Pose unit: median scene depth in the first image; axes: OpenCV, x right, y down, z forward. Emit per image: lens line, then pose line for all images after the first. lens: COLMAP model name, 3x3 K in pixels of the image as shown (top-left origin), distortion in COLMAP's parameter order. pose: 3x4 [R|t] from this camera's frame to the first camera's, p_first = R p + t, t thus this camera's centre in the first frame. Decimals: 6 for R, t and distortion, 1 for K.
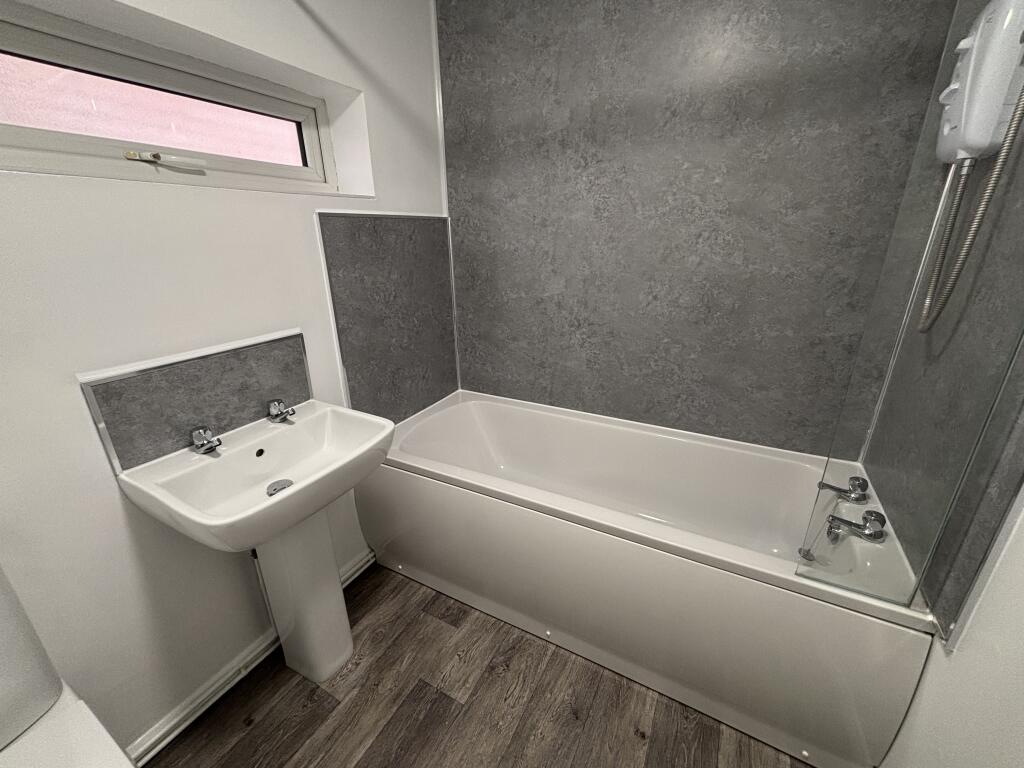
lens RADIAL K [[411.7, 0, 514.2], [0, 411.7, 384.6], [0, 0, 1]] dist [-0.003691, 0.001006]
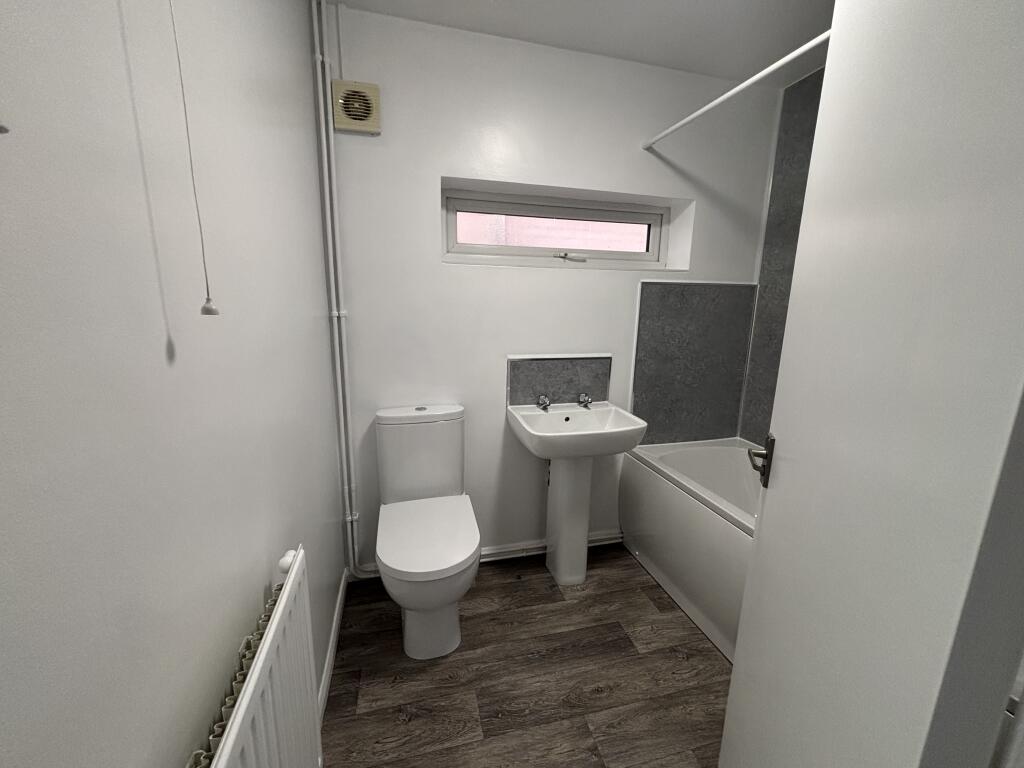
lens RADIAL K [[411.7, 0, 512.0], [0, 411.7, 383.1], [0, 0, 1]] dist [-0.003691, 0.001006]
pose [[0.681916, 0.172201, -0.710871, 0.313395], [-0.273160, 0.961528, -0.029114, 0.106622], [0.678508, 0.214035, 0.702720, -0.287619]]
